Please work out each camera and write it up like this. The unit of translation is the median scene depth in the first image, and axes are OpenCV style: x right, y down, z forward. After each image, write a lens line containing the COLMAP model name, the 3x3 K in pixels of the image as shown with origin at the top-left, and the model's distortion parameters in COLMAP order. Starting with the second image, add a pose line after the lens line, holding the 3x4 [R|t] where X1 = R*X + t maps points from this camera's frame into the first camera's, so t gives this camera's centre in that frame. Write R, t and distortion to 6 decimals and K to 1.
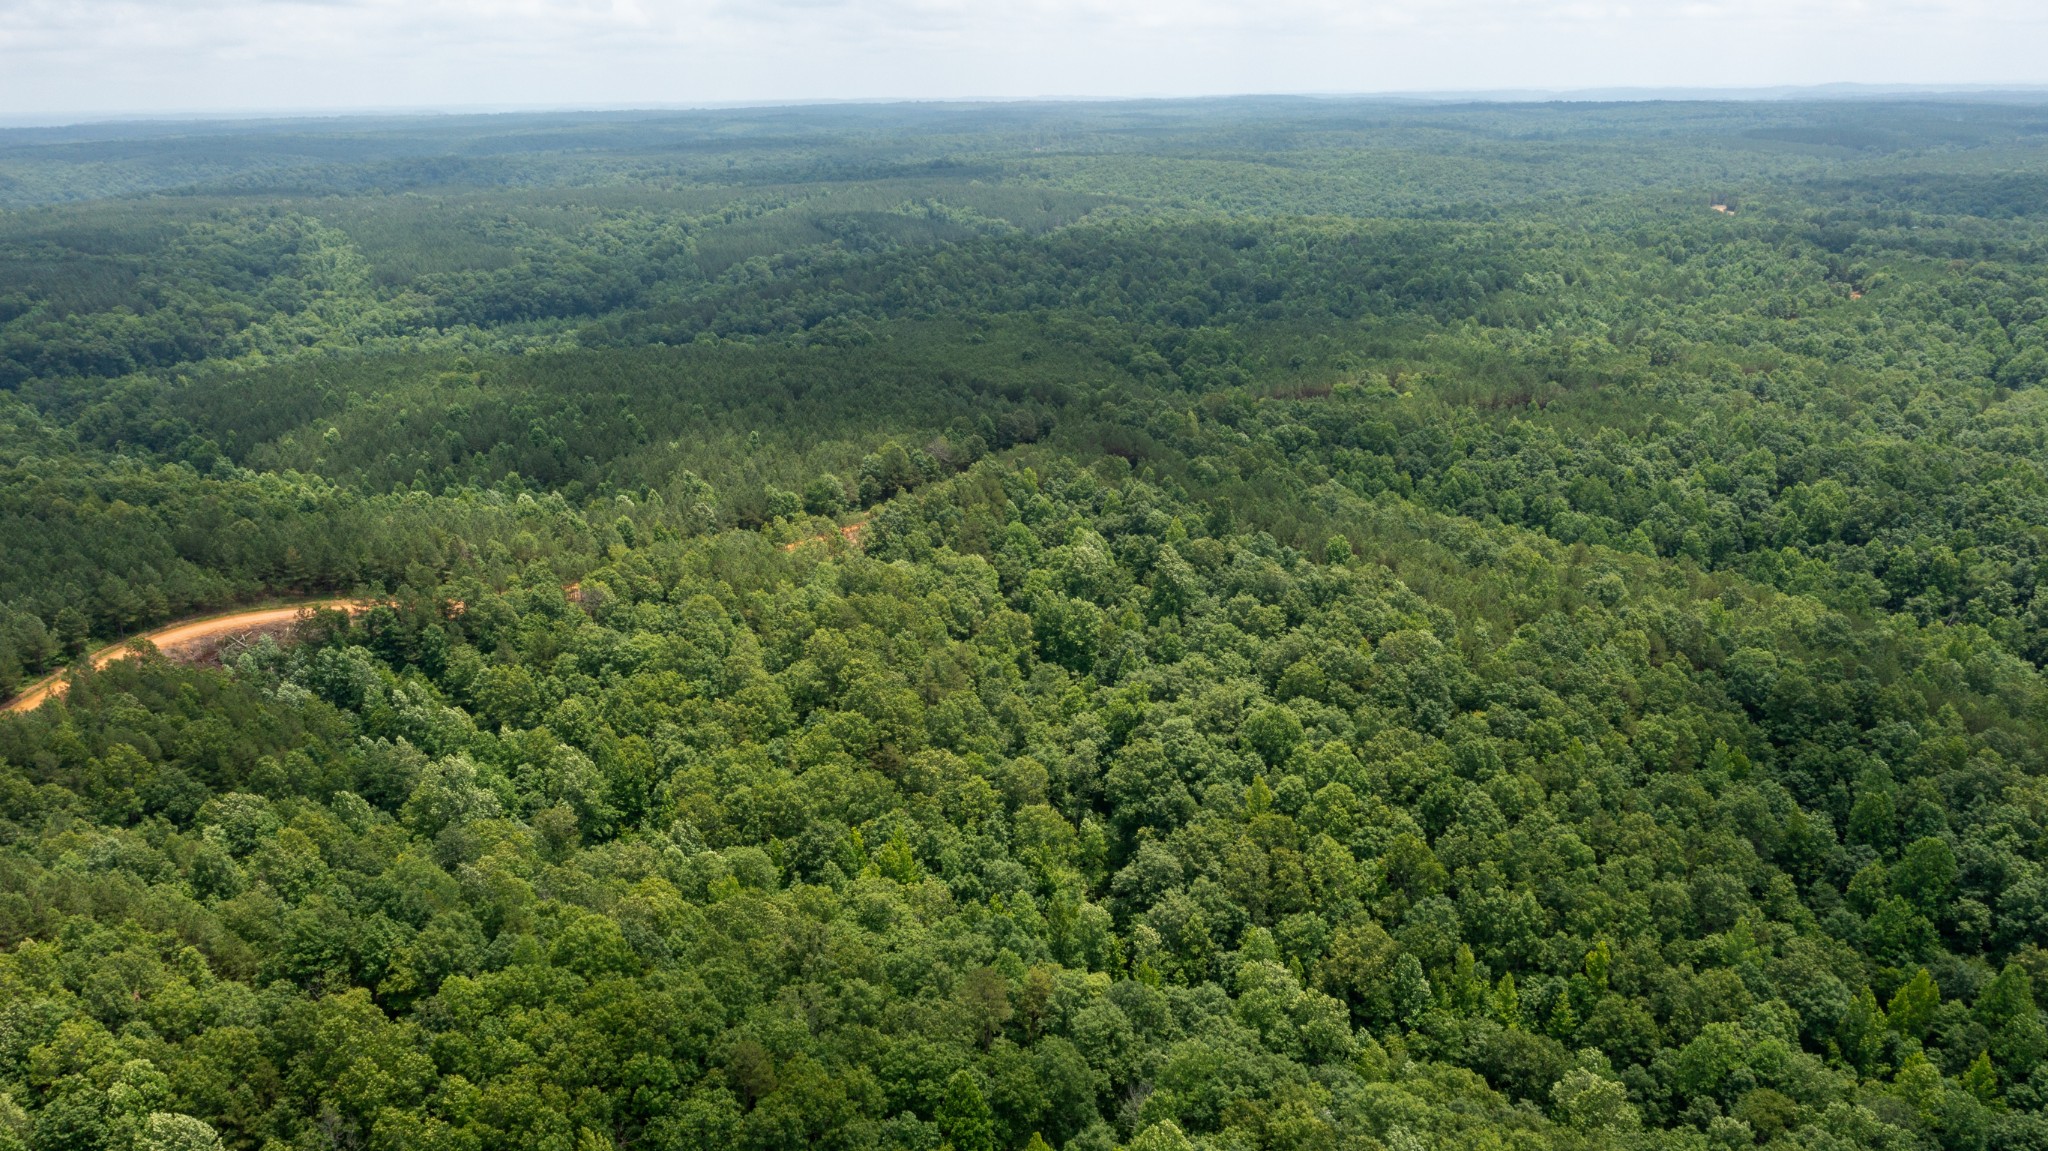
lens RADIAL K [[1634.3, 0, 1018.9], [0, 1634.3, 577.3], [0, 0, 1]] dist [-0.011917, 0.011689]
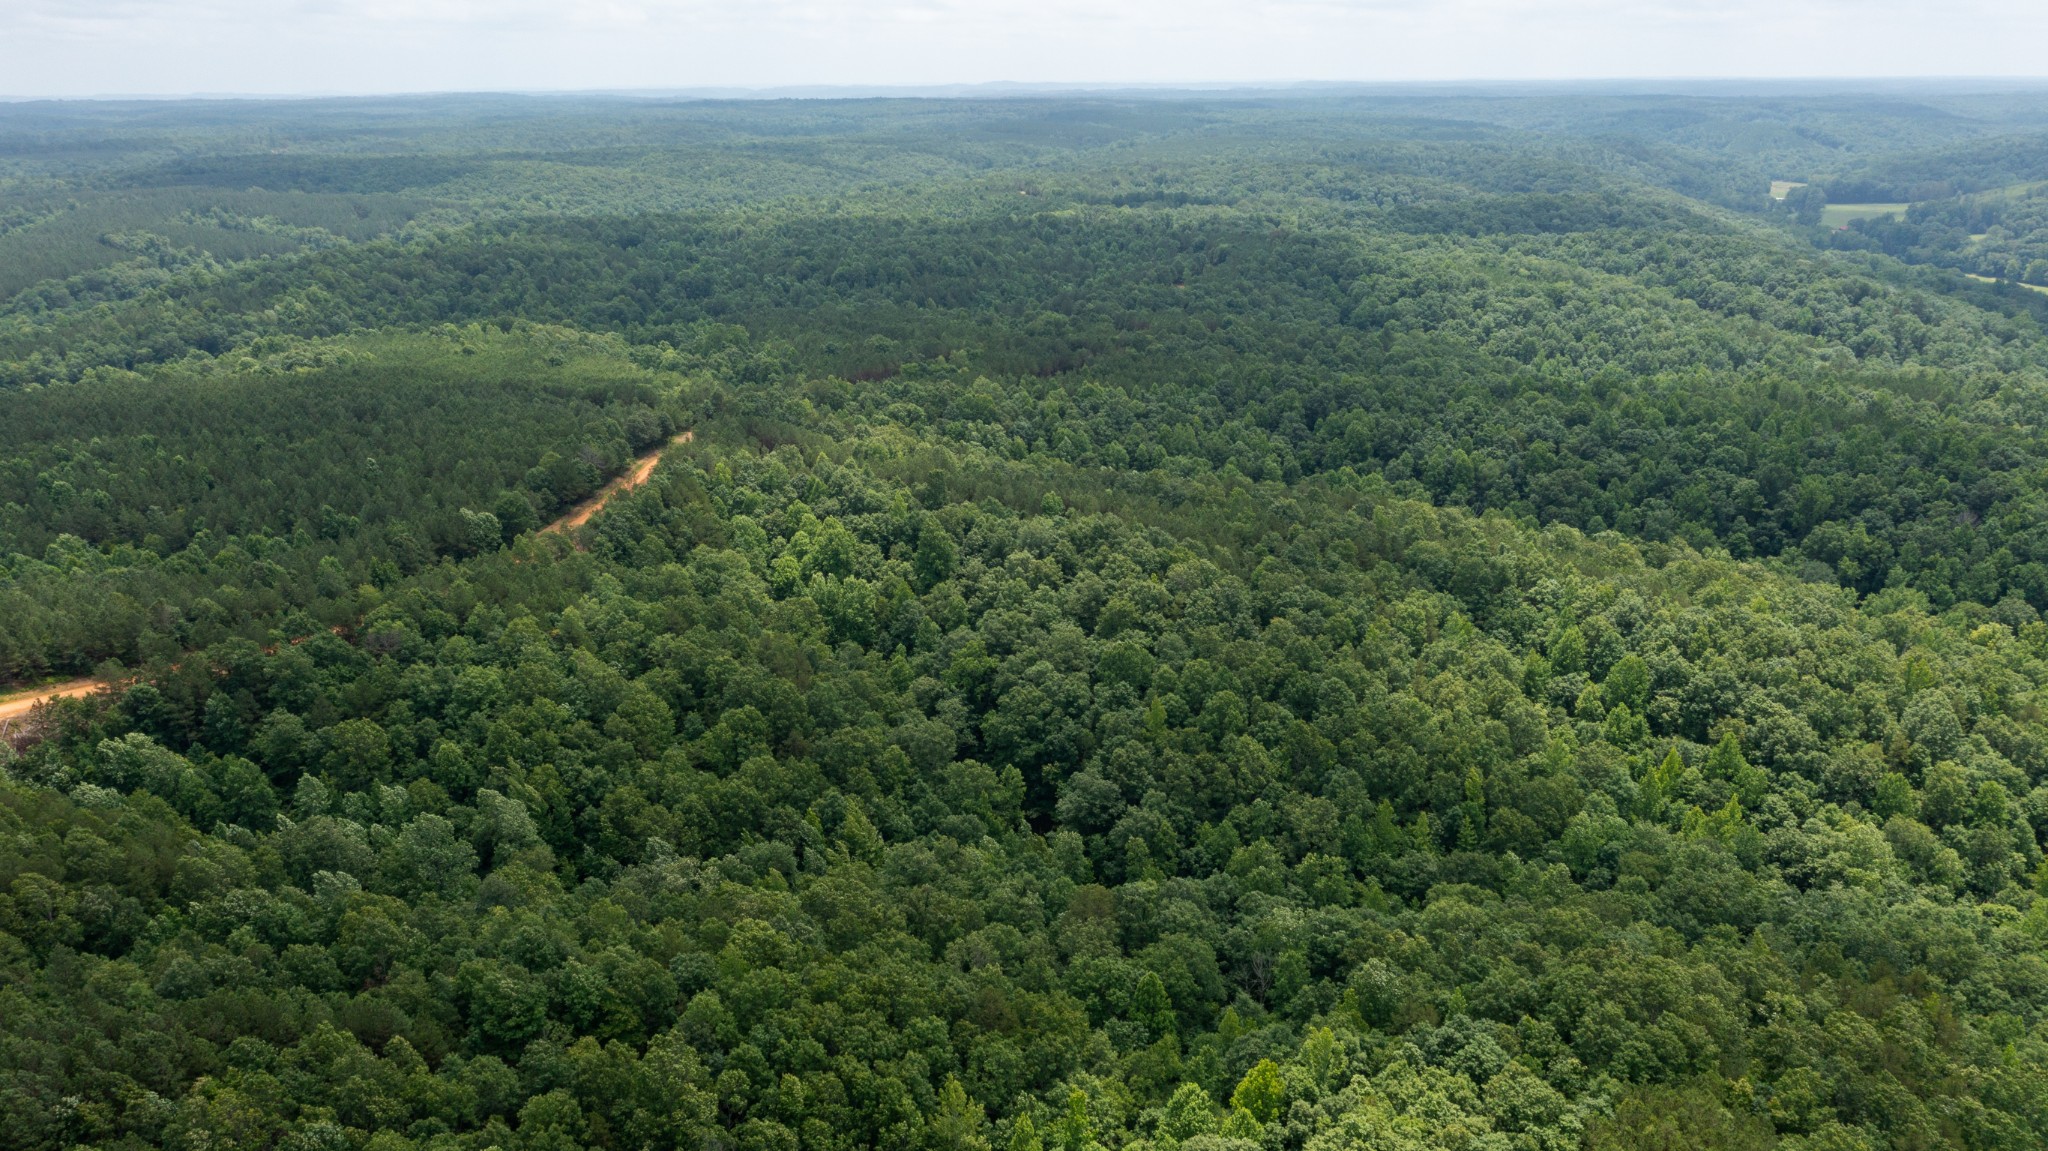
lens RADIAL K [[1634.3, 0, 1026.6], [0, 1634.3, 588.1], [0, 0, 1]] dist [-0.011917, 0.011689]
pose [[0.889440, -0.129929, 0.438194, -0.396580], [0.126632, 0.991264, 0.036883, -0.005297], [-0.439158, 0.022685, 0.898123, 0.022609]]
